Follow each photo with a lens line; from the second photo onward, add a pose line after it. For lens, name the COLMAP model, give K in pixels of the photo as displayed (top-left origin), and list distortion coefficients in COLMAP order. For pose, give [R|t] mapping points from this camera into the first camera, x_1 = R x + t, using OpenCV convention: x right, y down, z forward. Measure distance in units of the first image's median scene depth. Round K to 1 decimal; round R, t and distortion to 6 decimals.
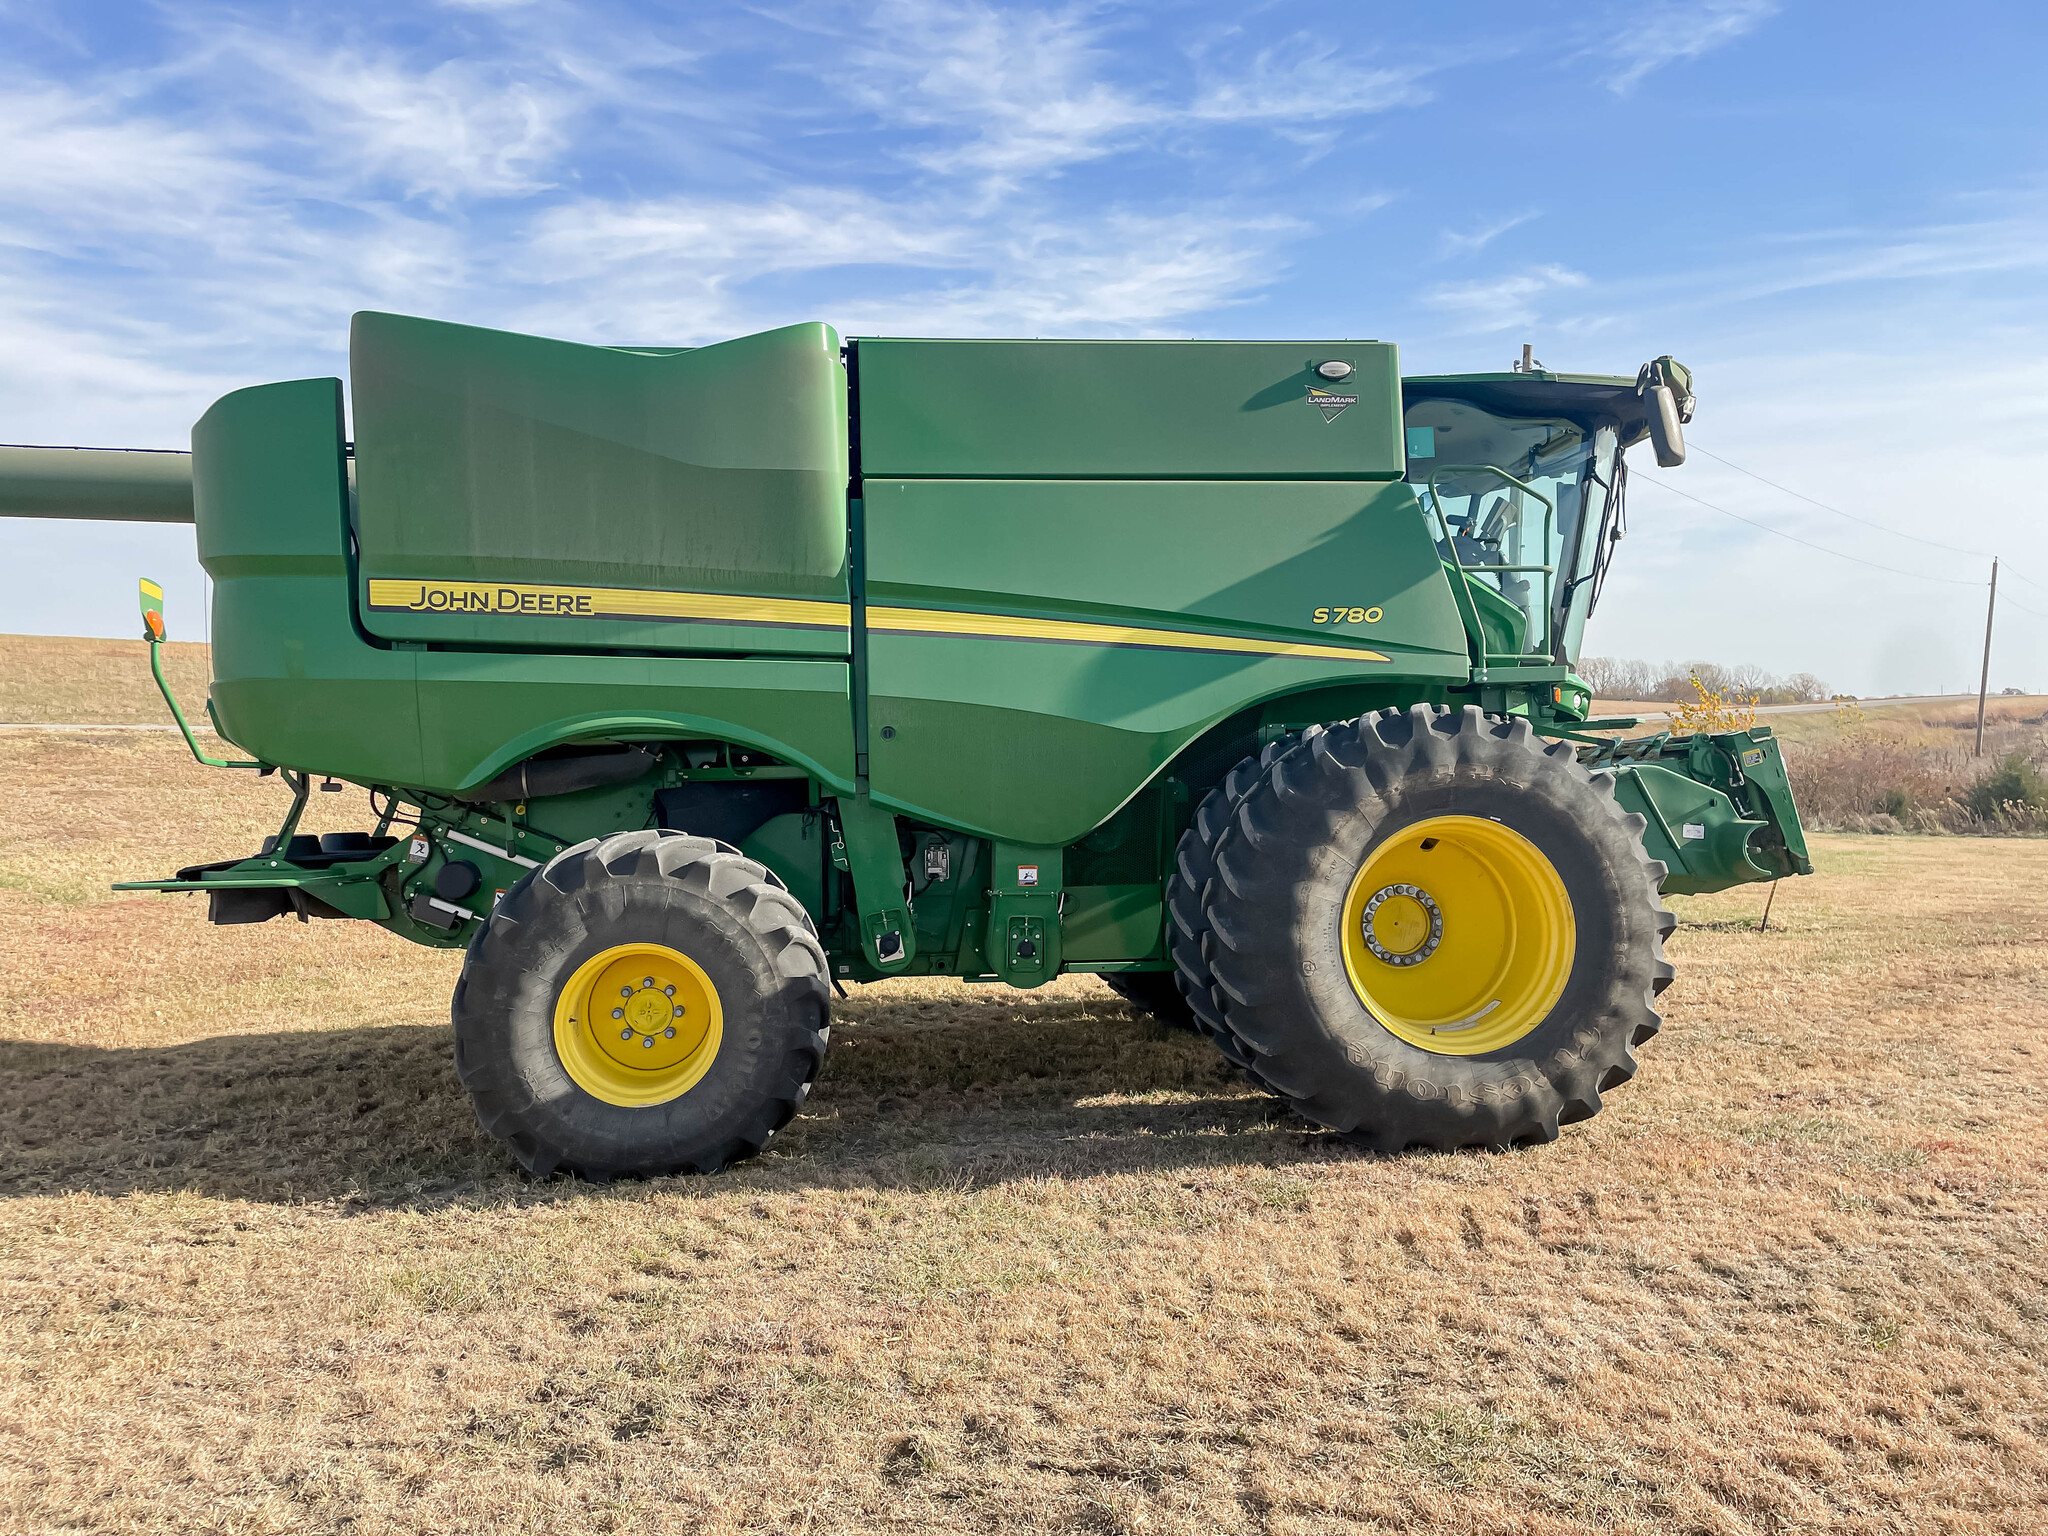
lens RADIAL K [[1545.9, 0, 1012.3], [0, 1545.9, 769.0], [0, 0, 1]] dist [0.069948, -0.078261]
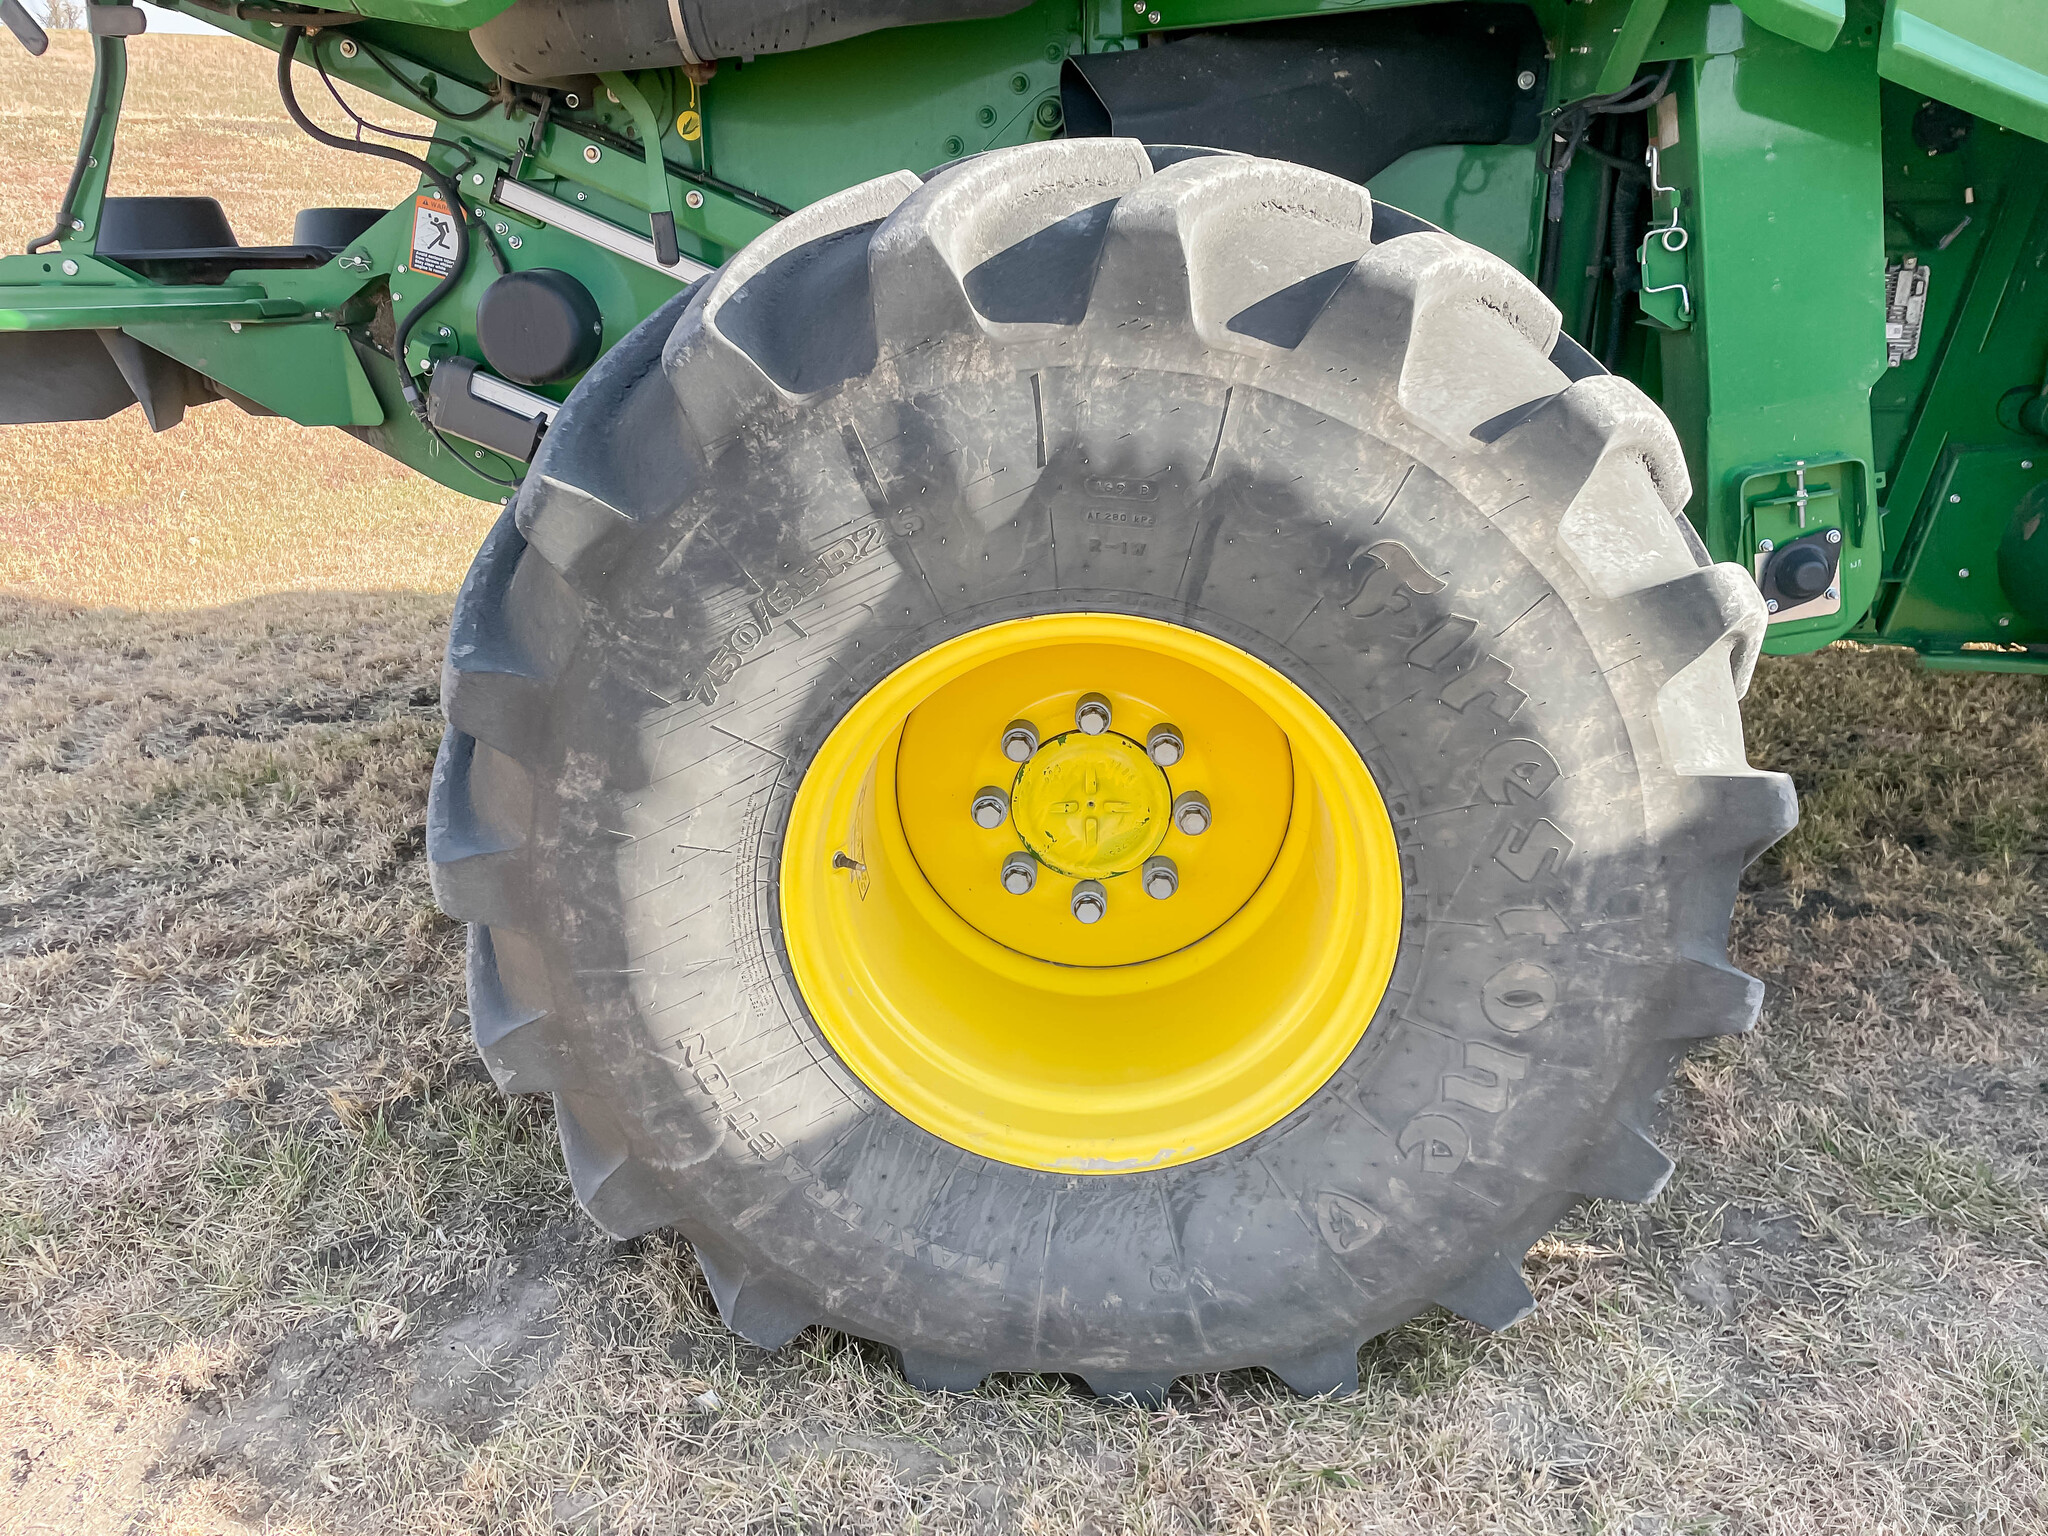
lens RADIAL K [[1545.9, 0, 1022.8], [0, 1545.9, 780.5], [0, 0, 1]] dist [0.069948, -0.078261]
pose [[0.985945, 0.068933, -0.152189, -0.212052], [-0.013371, 0.940549, 0.339396, 0.053583], [0.166537, -0.332591, 0.928250, 0.759787]]
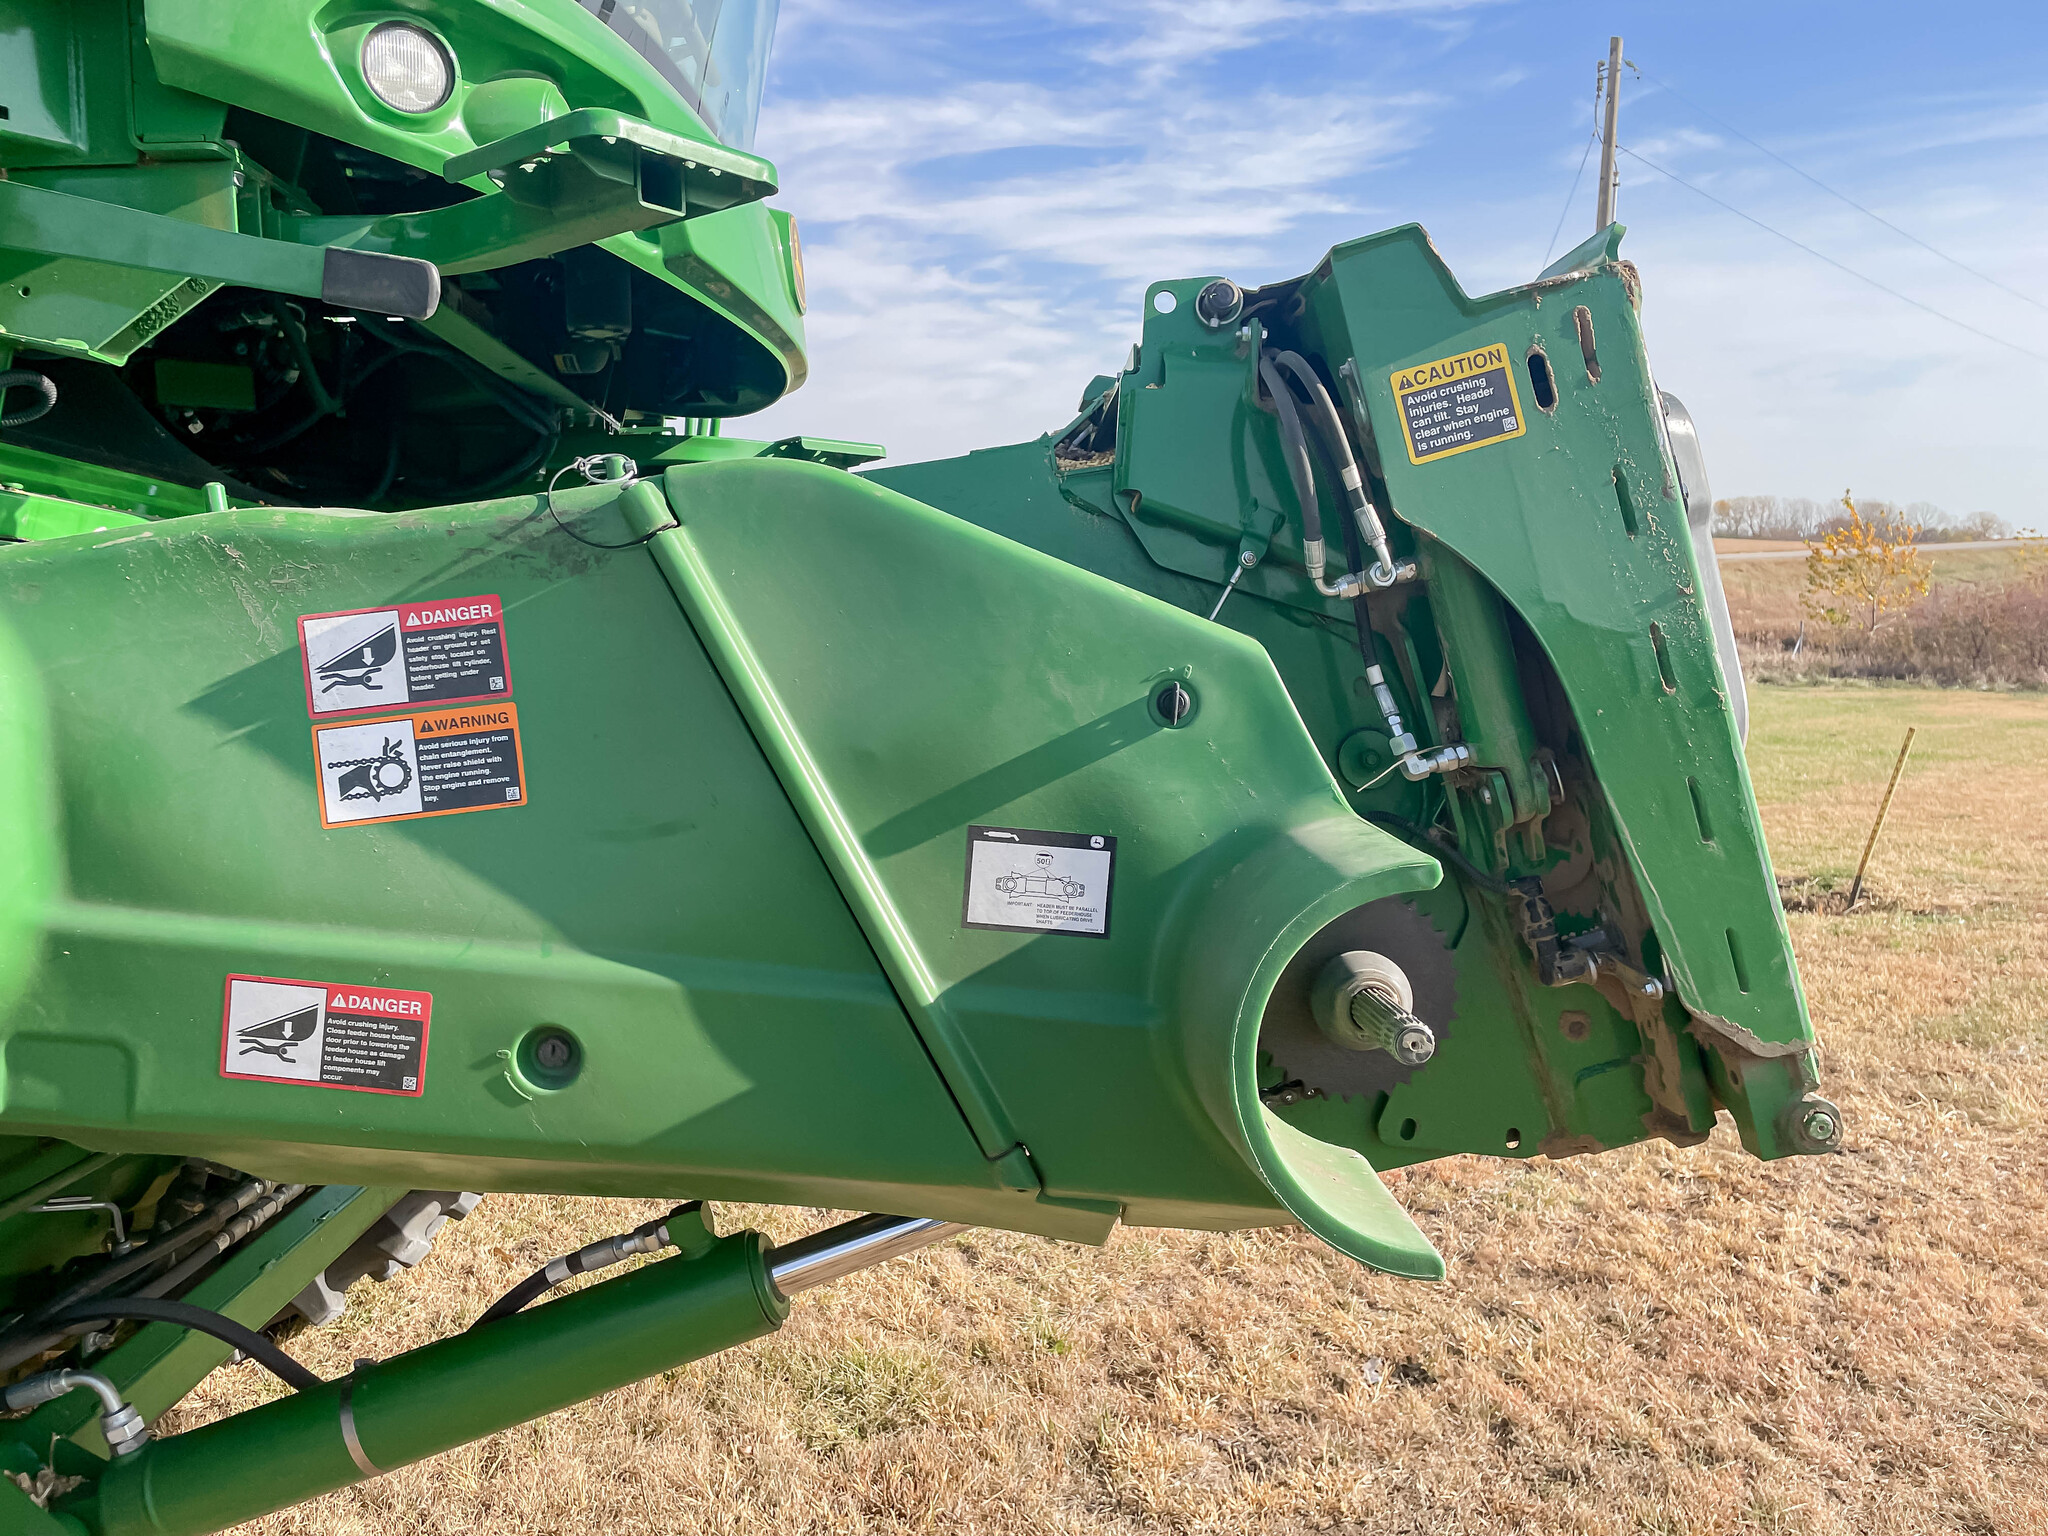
lens RADIAL K [[1545.9, 0, 1017.7], [0, 1545.9, 771.3], [0, 0, 1]] dist [0.069948, -0.078261]
pose [[0.996899, 0.004348, -0.078578, 0.572365], [0.003320, 0.995260, 0.097191, 0.017510], [0.078628, -0.097150, 0.992159, 1.088313]]
